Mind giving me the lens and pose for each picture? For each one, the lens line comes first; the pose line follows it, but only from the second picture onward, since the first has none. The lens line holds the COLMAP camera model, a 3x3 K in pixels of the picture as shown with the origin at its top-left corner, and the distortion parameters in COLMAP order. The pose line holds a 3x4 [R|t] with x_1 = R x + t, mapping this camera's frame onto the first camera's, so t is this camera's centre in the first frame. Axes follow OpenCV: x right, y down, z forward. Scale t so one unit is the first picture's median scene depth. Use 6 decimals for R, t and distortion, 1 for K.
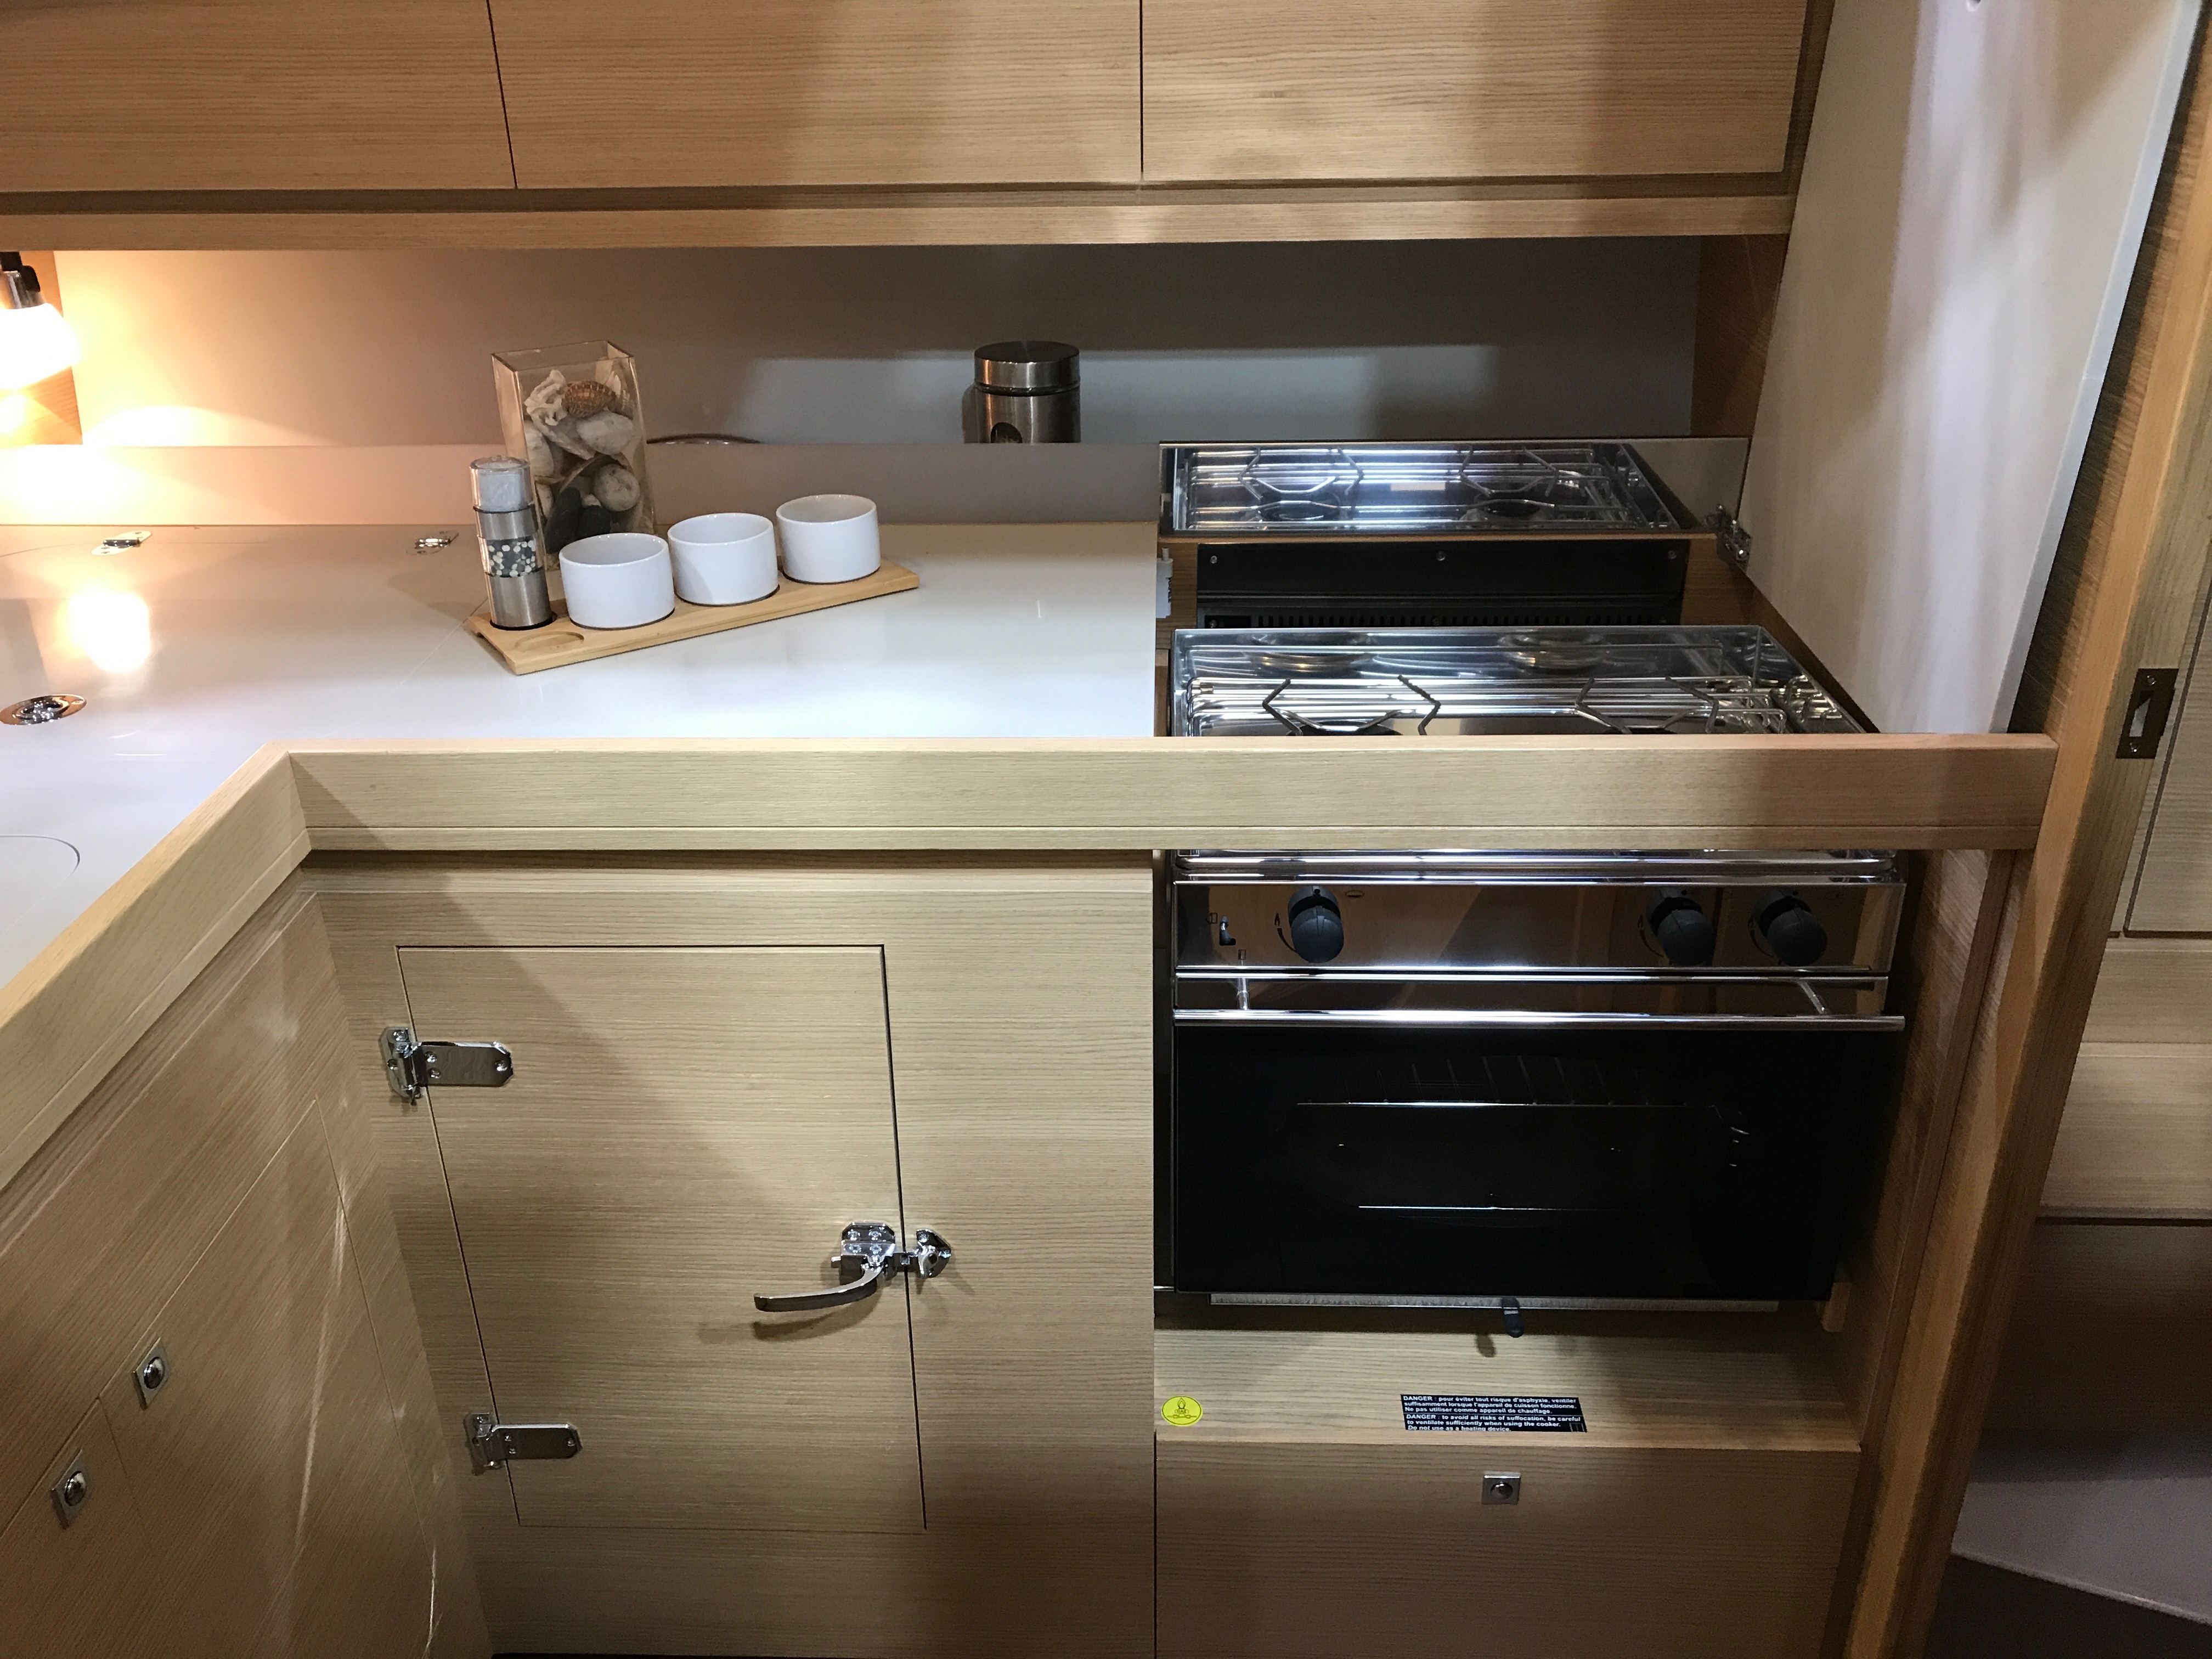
lens RADIAL K [[1826.9, 0, 1105.9], [0, 1826.9, 812.7], [0, 0, 1]] dist [0.019513, -0.013675]
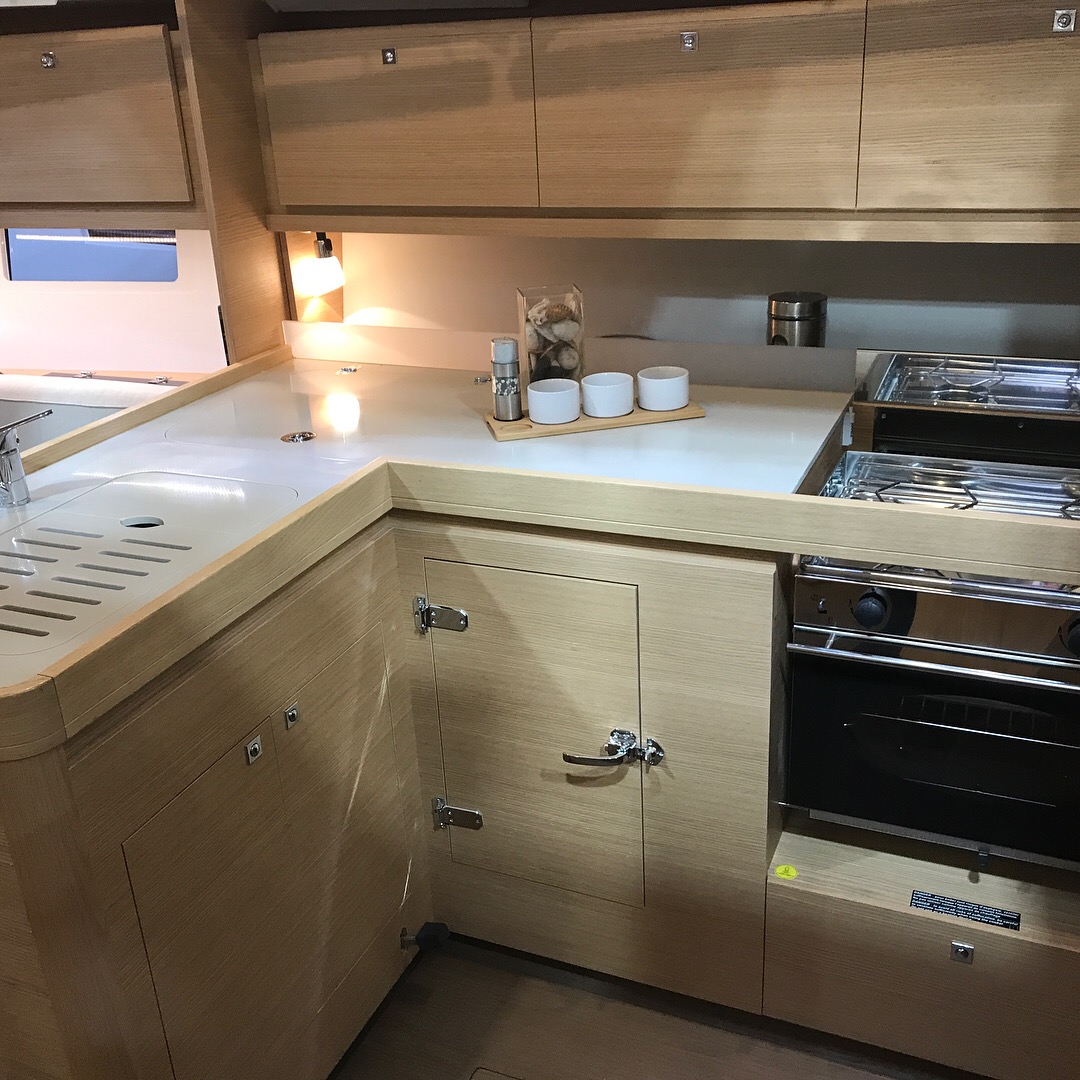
lens RADIAL K [[1194.7, 0, 538.7], [0, 1194.7, 537.2], [0, 0, 1]] dist [0.036031, 0.000000]
pose [[0.930940, 0.111856, -0.347619, 0.193803], [-0.127751, 0.991538, -0.023068, 0.055263], [0.342097, 0.065883, 0.937352, -0.234496]]
